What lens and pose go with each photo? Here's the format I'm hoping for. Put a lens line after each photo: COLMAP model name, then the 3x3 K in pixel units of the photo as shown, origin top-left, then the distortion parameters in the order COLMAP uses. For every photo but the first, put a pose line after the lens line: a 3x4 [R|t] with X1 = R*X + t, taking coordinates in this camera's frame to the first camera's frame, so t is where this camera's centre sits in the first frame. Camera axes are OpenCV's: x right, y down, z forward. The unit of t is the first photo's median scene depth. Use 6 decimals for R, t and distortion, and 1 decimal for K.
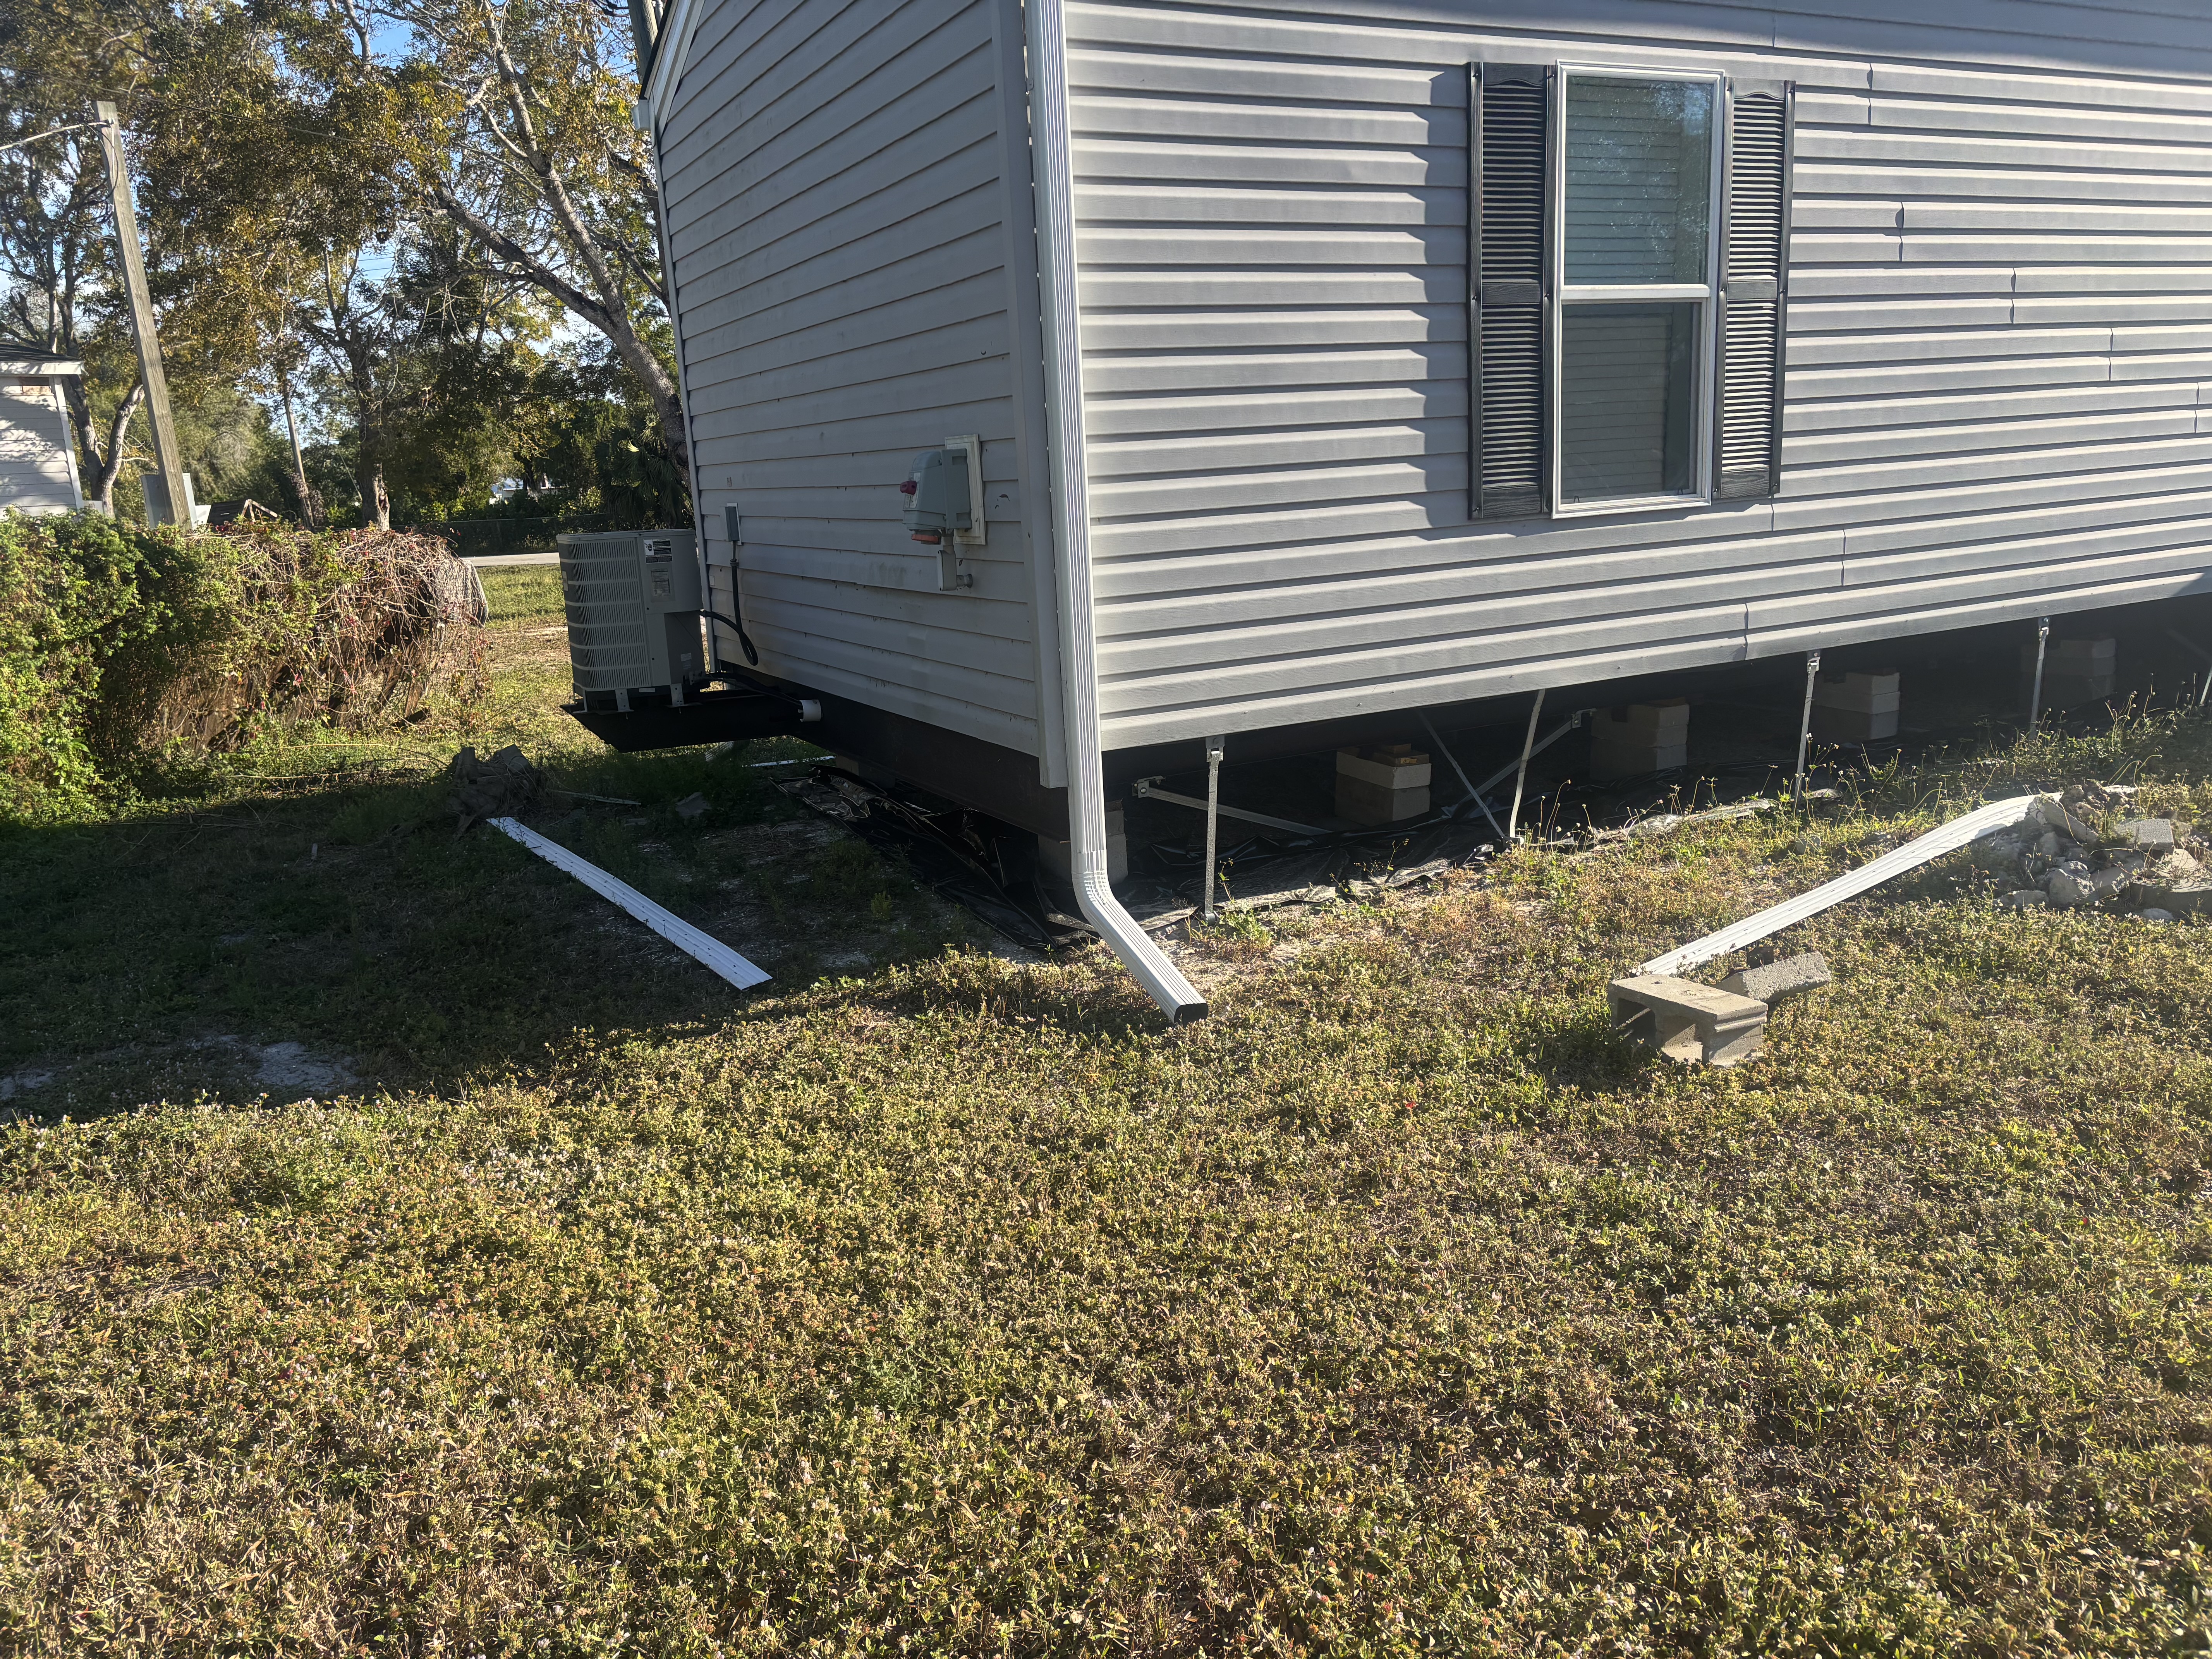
lens RADIAL K [[1670.5, 0, 1101.3], [0, 1670.5, 842.5], [0, 0, 1]] dist [0.056002, -0.056344]
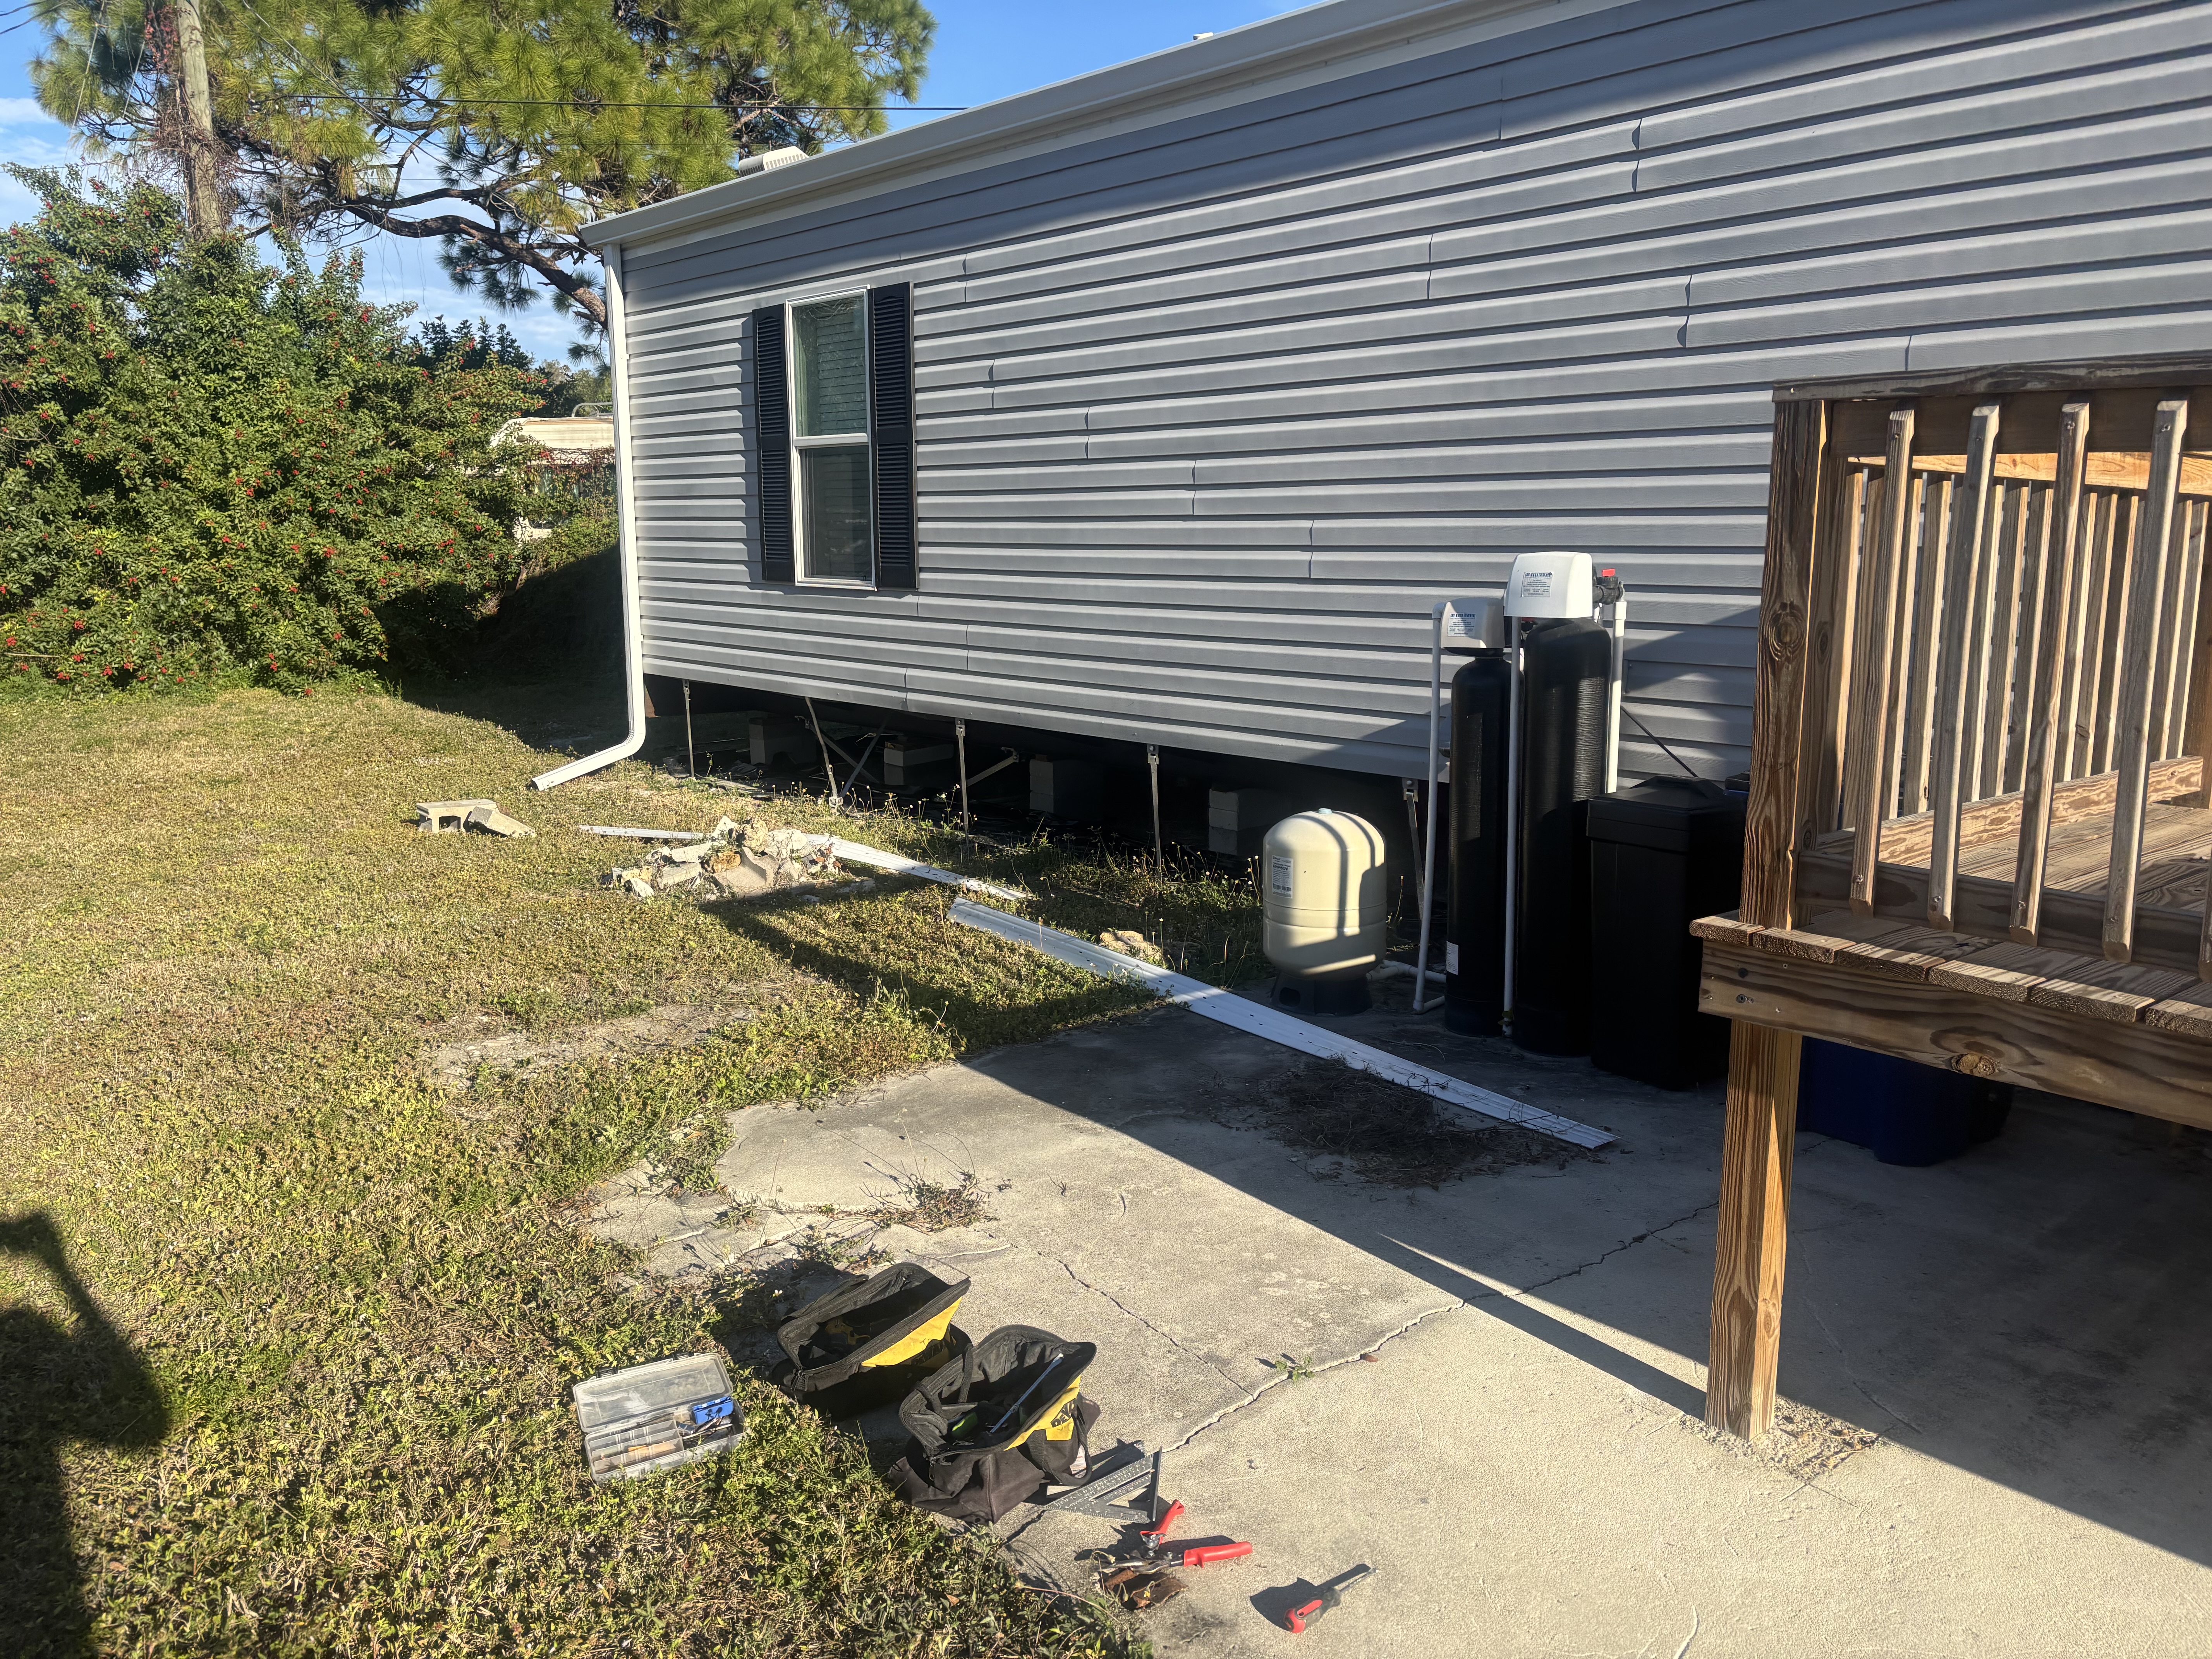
lens RADIAL K [[1670.5, 0, 1111.0], [0, 1670.5, 827.5], [0, 0, 1]] dist [0.056002, -0.056344]
pose [[0.254335, 0.224903, -0.940602, 1.689759], [-0.231263, 0.958511, 0.166653, -0.278632], [0.939059, 0.175141, 0.295795, 0.786726]]
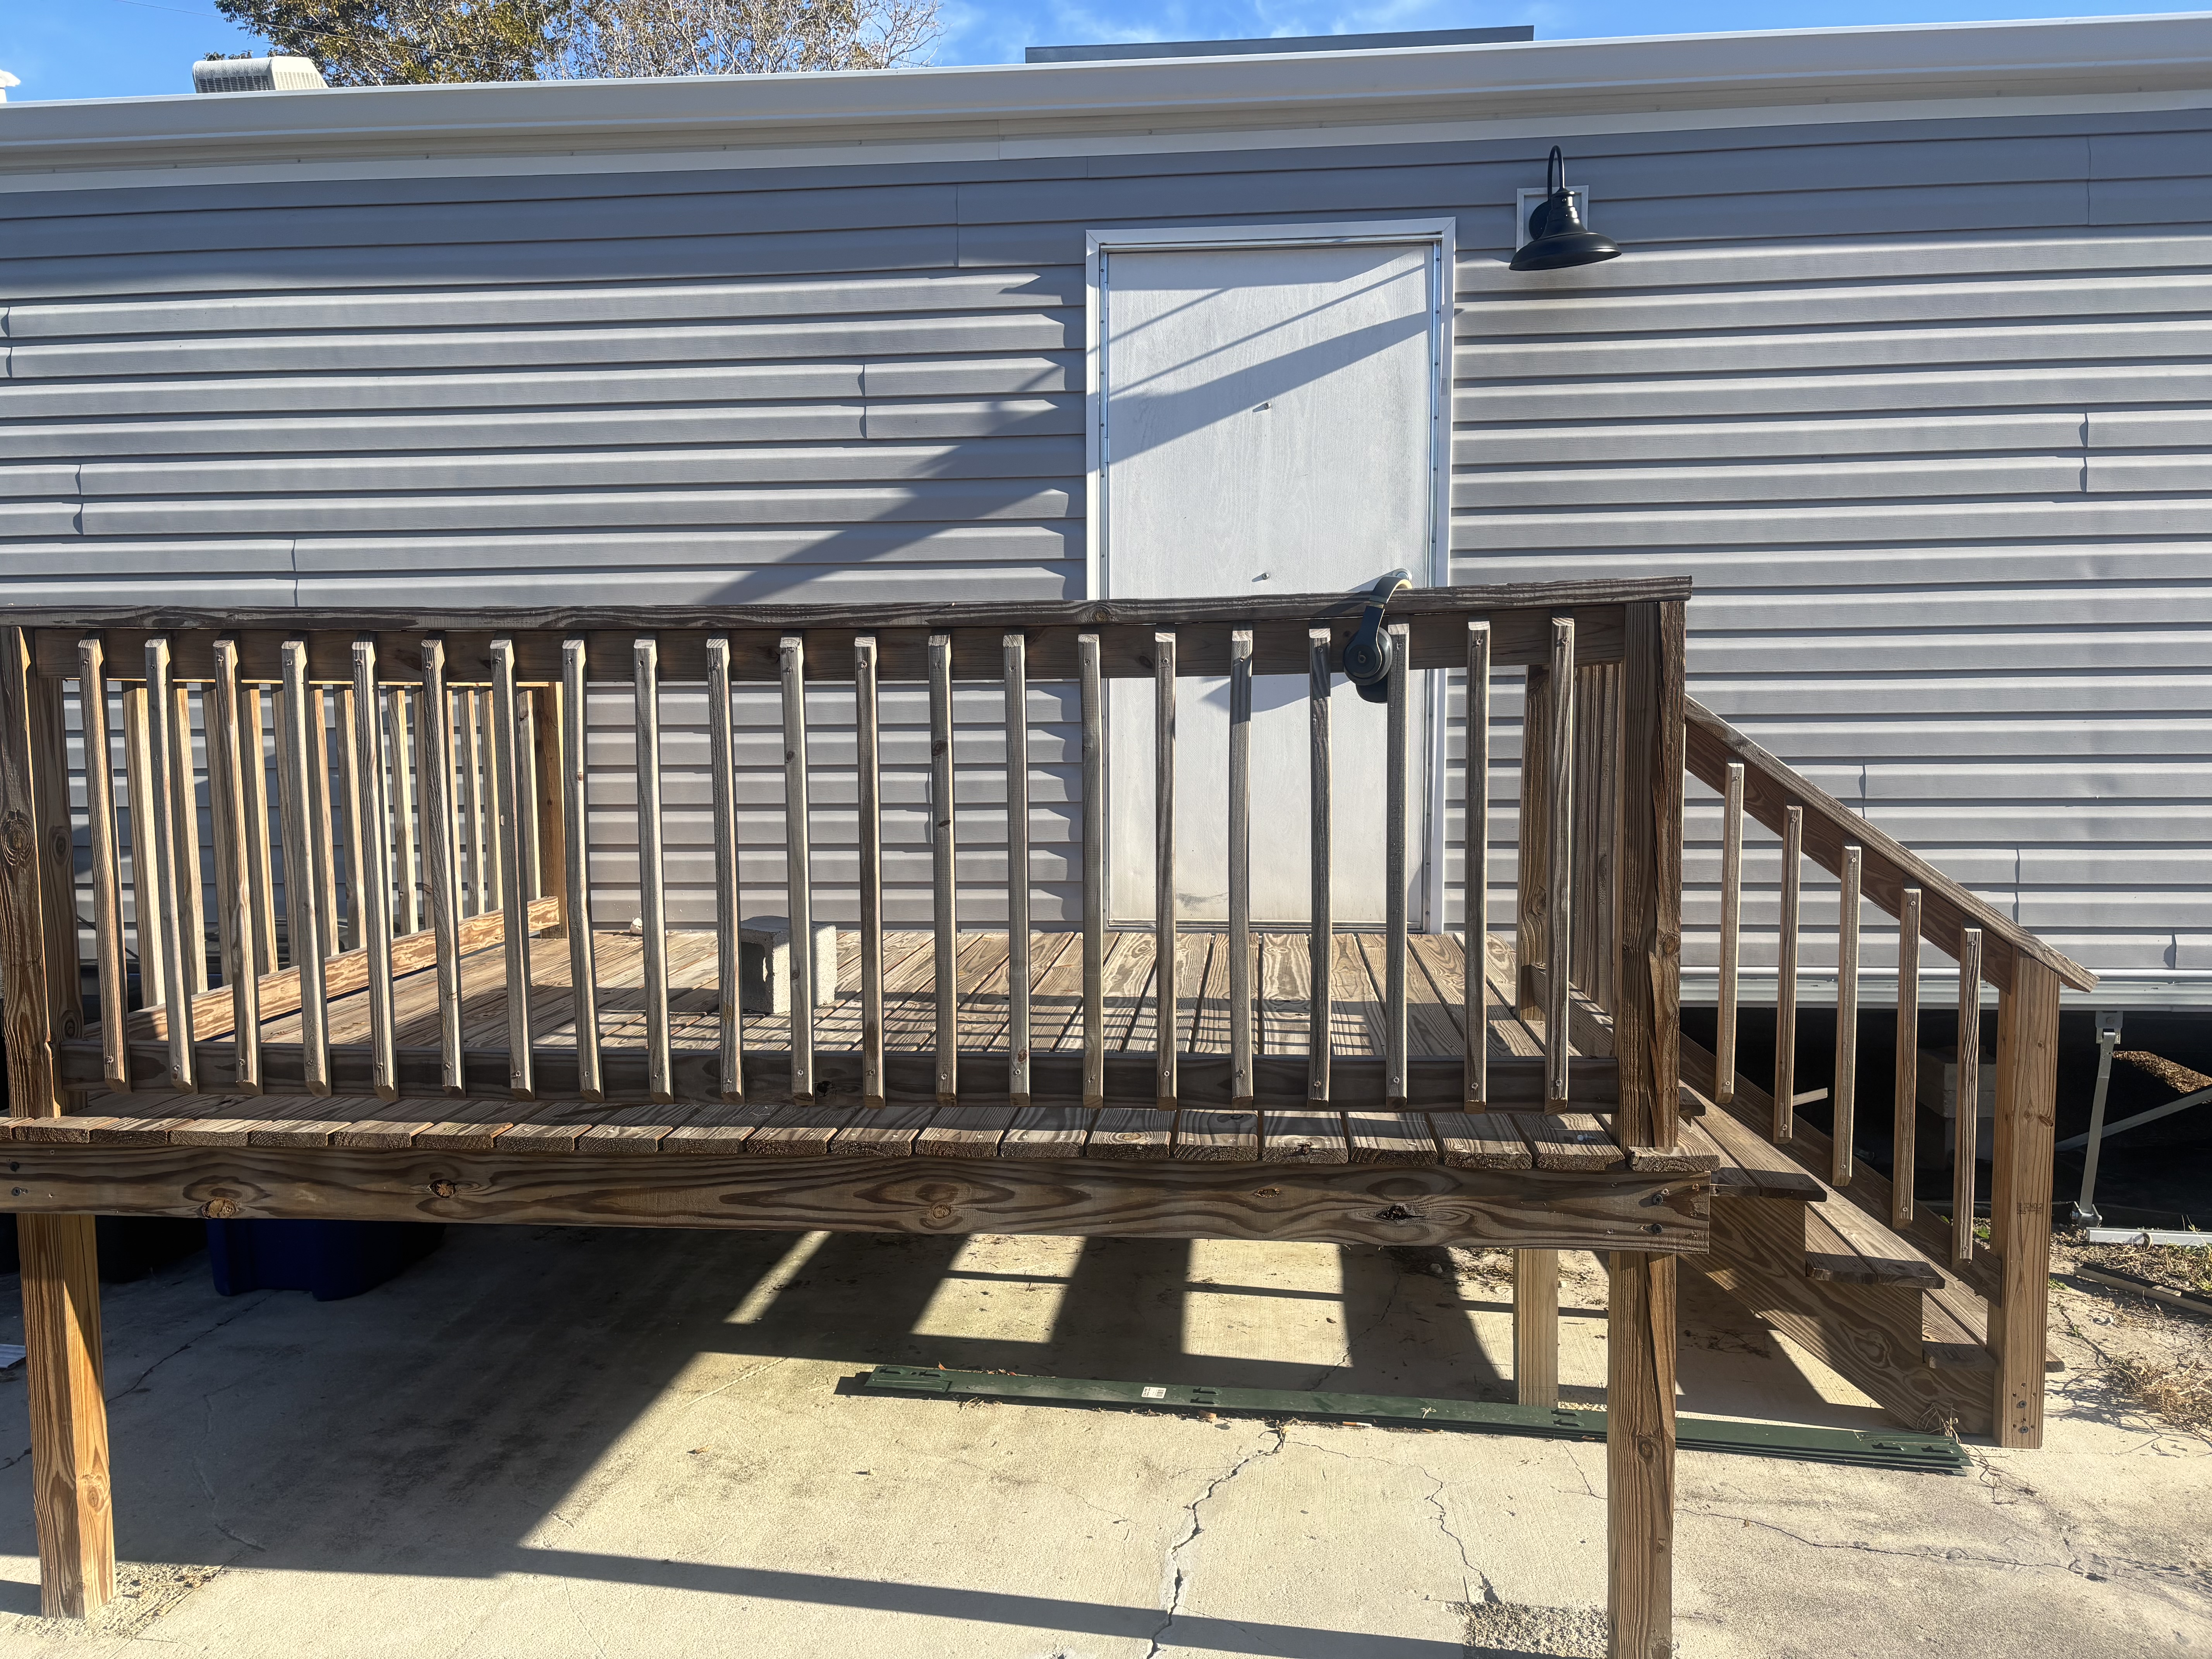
lens RADIAL K [[1670.5, 0, 1108.3], [0, 1670.5, 812.5], [0, 0, 1]] dist [0.056002, -0.056344]
pose [[0.842476, 0.093953, -0.530479, 1.913831], [-0.156462, 0.984904, -0.074048, -0.344193], [0.515514, 0.145384, 0.844458, 0.867880]]
